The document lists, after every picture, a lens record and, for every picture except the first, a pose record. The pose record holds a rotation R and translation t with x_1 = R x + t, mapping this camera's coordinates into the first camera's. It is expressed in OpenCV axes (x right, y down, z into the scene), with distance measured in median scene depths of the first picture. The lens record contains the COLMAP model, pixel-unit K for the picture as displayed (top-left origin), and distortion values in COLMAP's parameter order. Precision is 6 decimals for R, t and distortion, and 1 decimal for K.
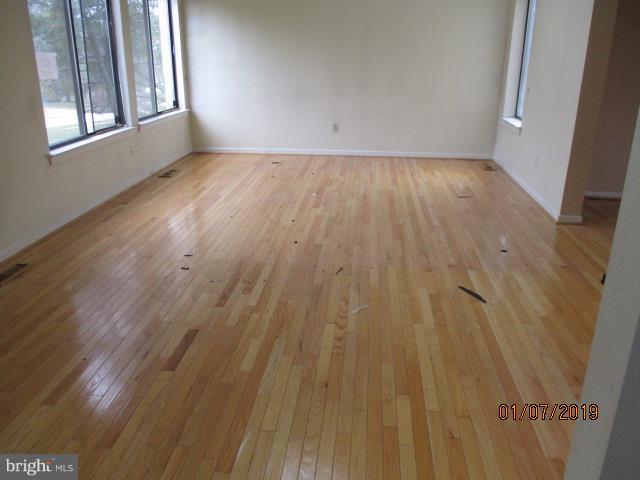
lens RADIAL K [[537.8, 0, 316.8], [0, 537.8, 238.8], [0, 0, 1]] dist [-0.027571, 0.009252]
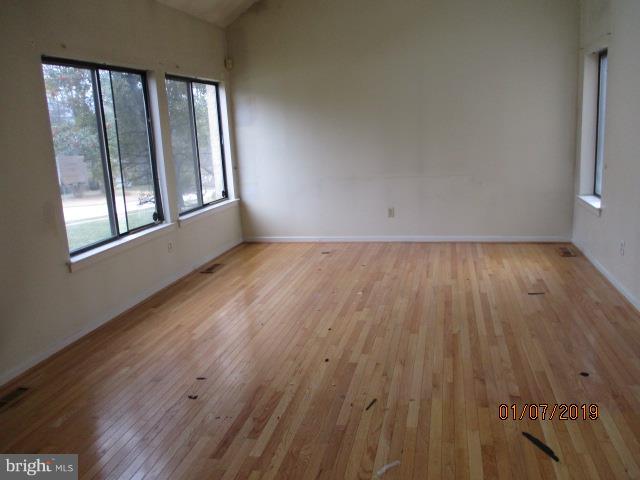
lens RADIAL K [[537.8, 0, 322.7], [0, 537.8, 239.1], [0, 0, 1]] dist [-0.027571, 0.009252]
pose [[0.989967, -0.031132, -0.137825, 0.063253], [0.012929, 0.991291, -0.131053, -0.059003], [0.140705, 0.127956, 0.981748, 0.114822]]
